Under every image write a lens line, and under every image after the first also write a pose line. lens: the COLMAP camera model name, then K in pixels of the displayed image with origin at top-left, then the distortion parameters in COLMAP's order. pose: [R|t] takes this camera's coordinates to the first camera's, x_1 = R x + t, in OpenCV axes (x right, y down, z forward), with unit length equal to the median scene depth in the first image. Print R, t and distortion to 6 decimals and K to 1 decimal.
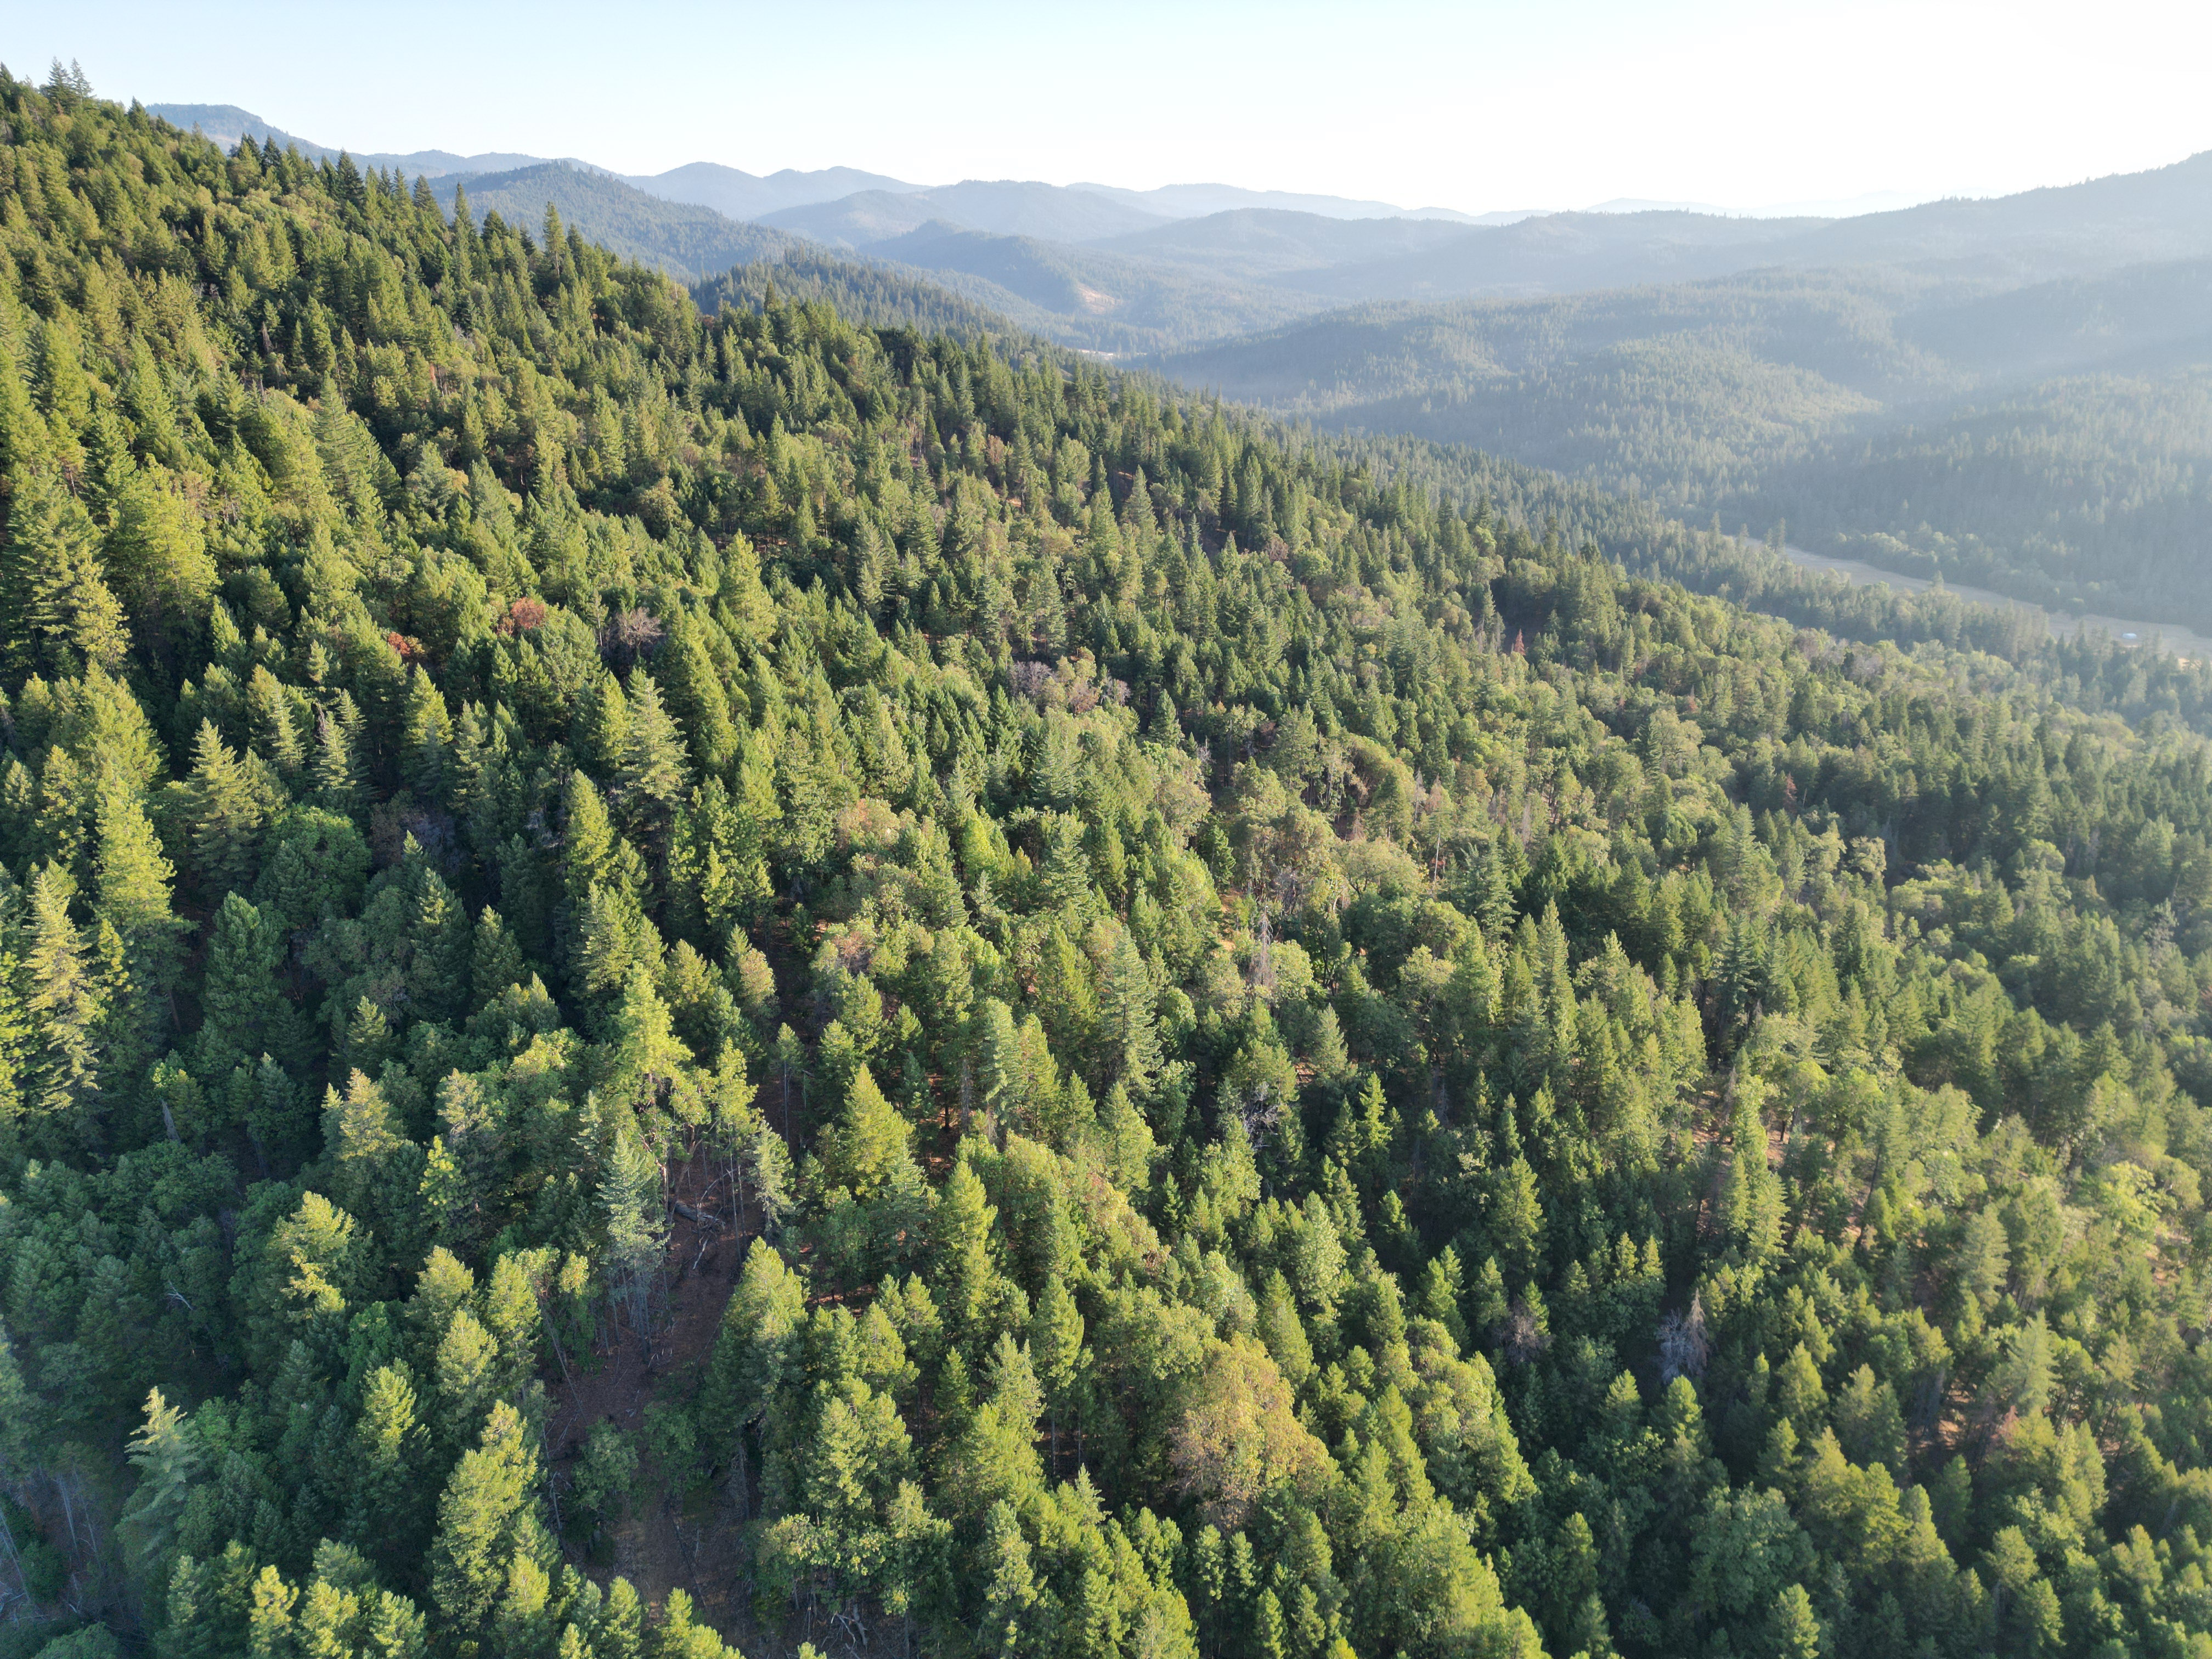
lens RADIAL K [[1543.2, 0, 1111.7], [0, 1543.2, 821.7], [0, 0, 1]] dist [0.079895, -0.074582]
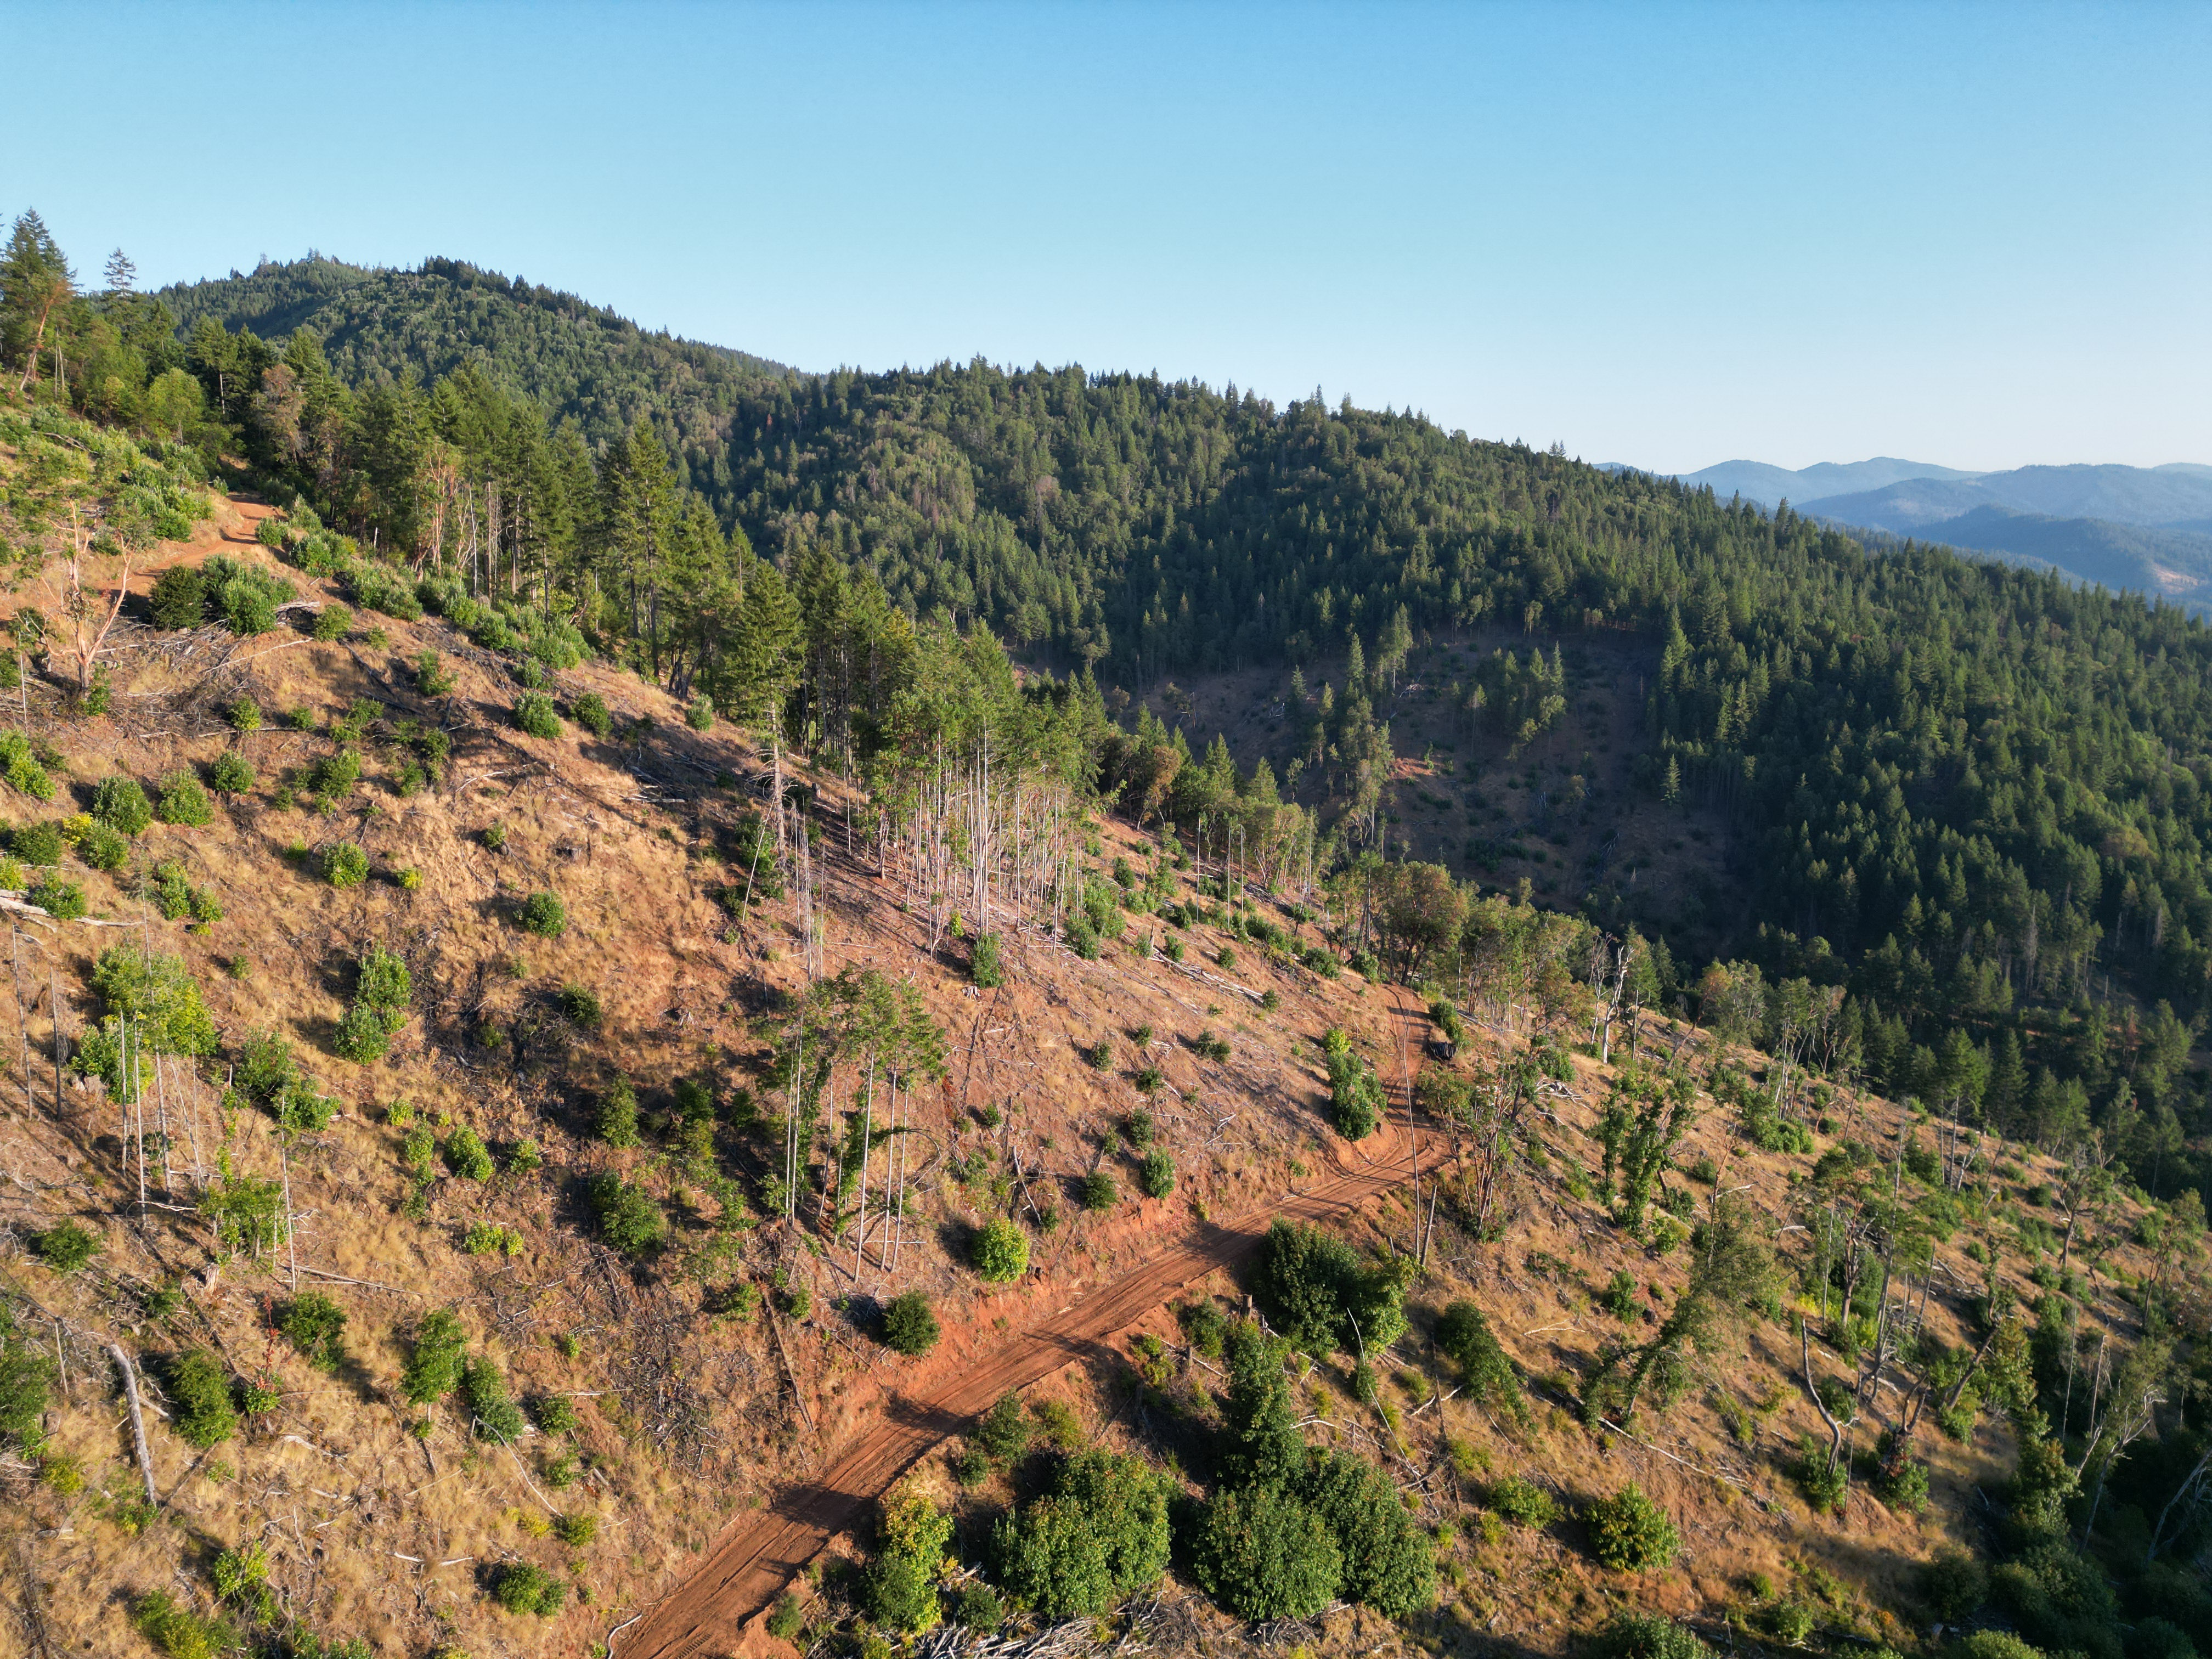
lens RADIAL K [[1543.2, 0, 1114.8], [0, 1543.2, 830.0], [0, 0, 1]] dist [0.079895, -0.074582]
pose [[0.825438, 0.100588, -0.555459, 0.049522], [-0.191711, 0.975464, -0.108245, 0.343543], [0.530942, 0.195837, 0.824469, -0.874976]]
